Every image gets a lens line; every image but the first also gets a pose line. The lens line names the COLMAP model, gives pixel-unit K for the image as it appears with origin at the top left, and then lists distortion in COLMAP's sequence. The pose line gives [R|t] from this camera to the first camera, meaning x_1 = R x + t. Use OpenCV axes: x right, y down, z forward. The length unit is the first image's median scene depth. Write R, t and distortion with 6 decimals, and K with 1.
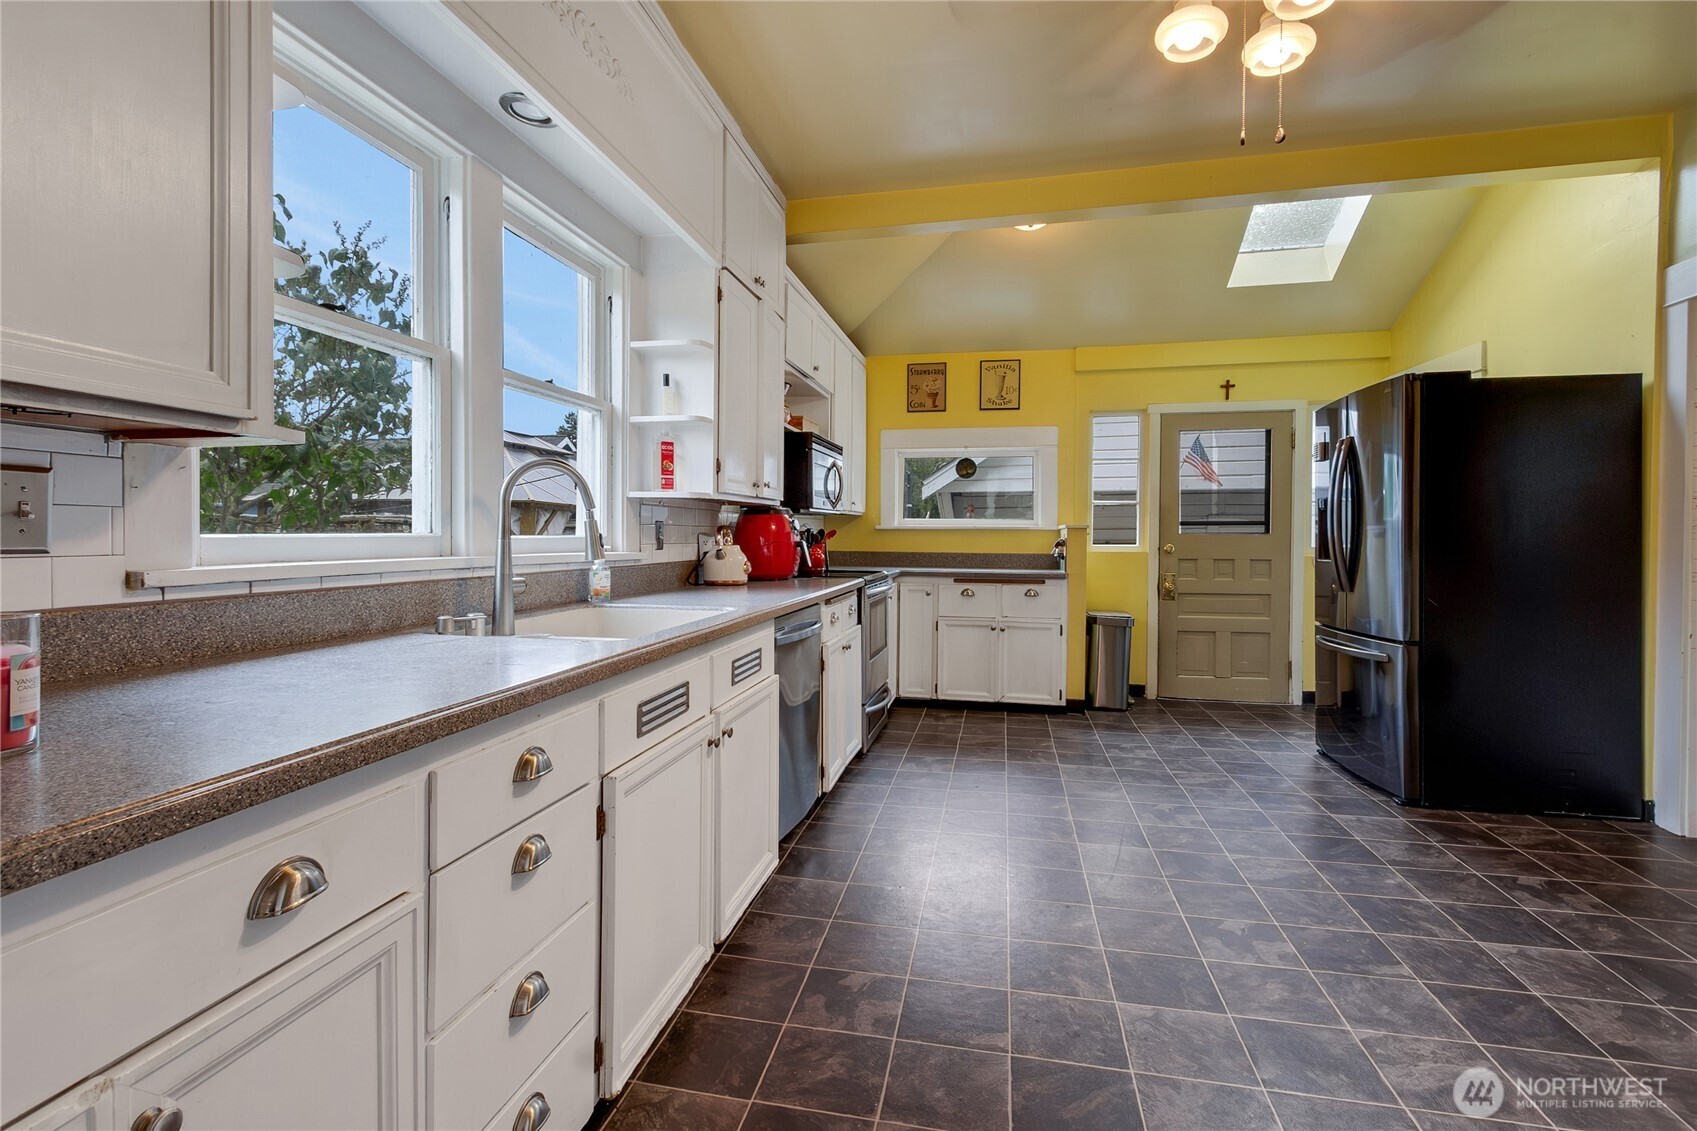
lens RADIAL K [[799.2, 0, 811.6], [0, 799.2, 546.3], [0, 0, 1]] dist [0.012521, 0.001594]
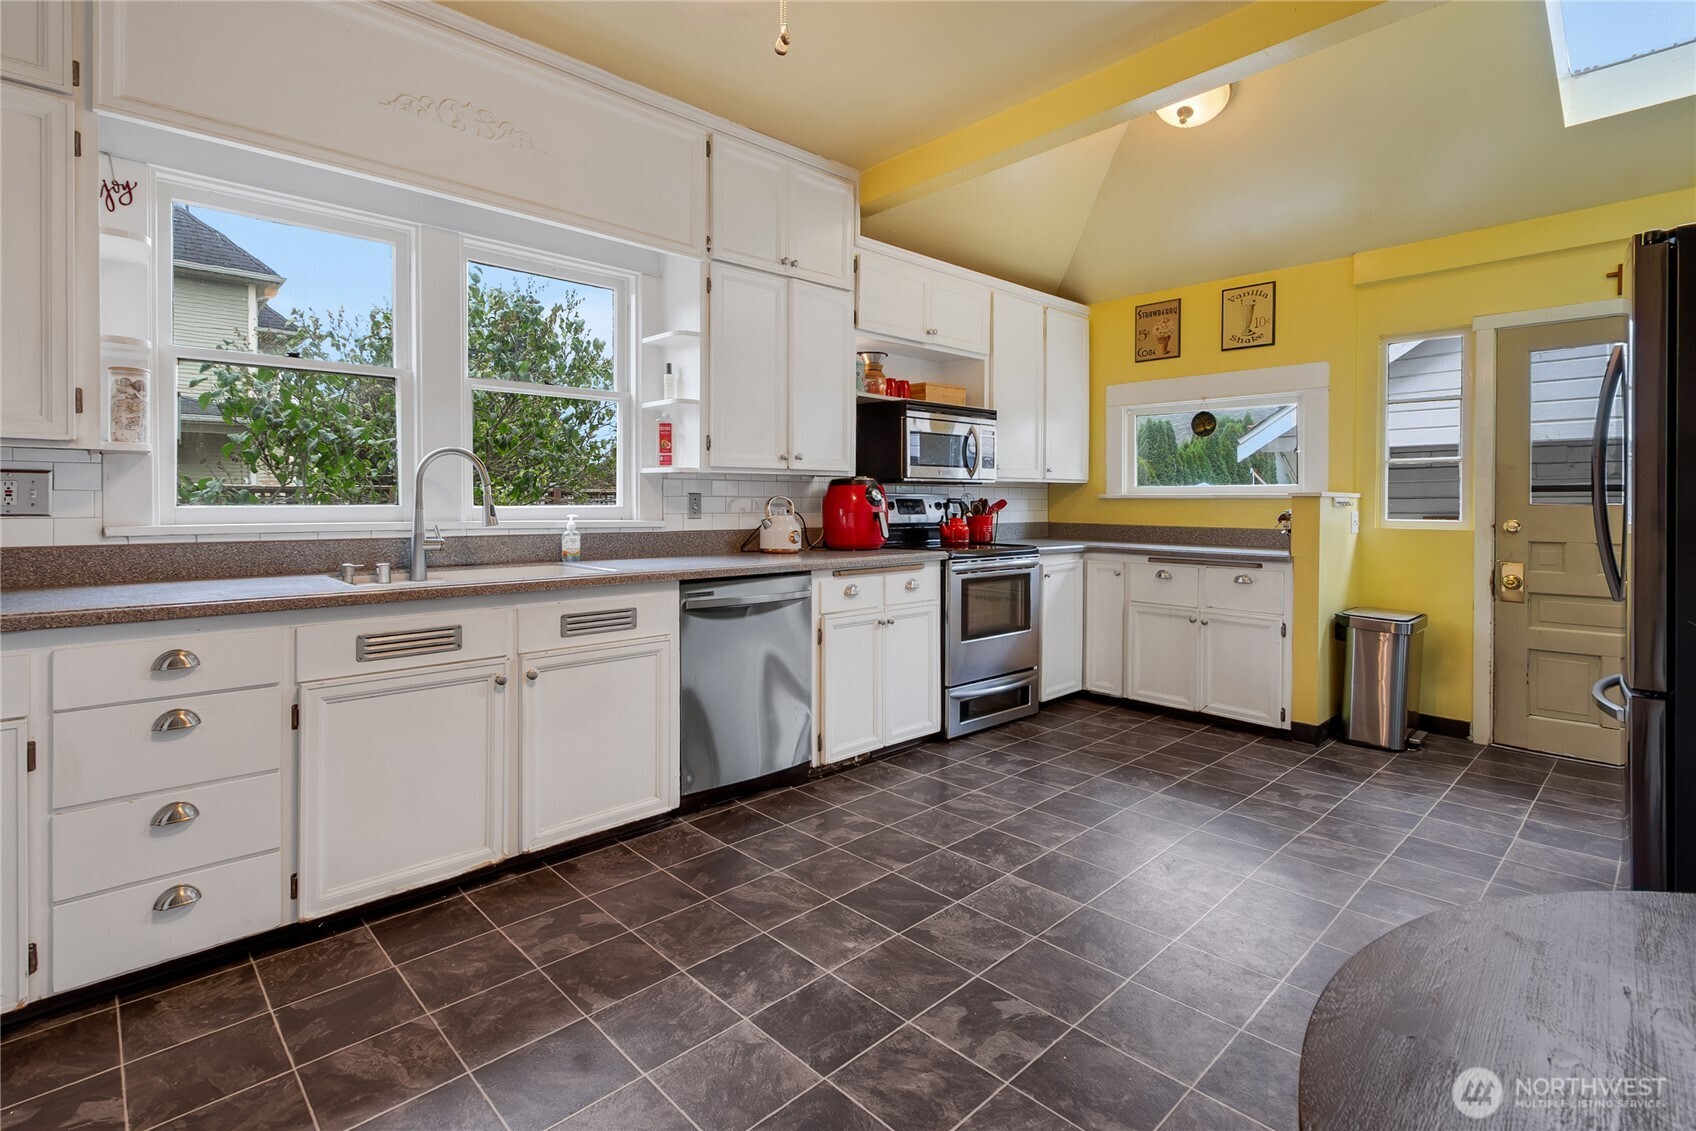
lens RADIAL K [[798.7, 0, 793.0], [0, 798.7, 505.6], [0, 0, 1]] dist [0.012521, 0.001594]
pose [[0.827104, 0.002163, -0.562045, 0.382264], [-0.008802, 0.999920, -0.009104, -0.003497], [0.561980, 0.012477, 0.827057, 0.106976]]
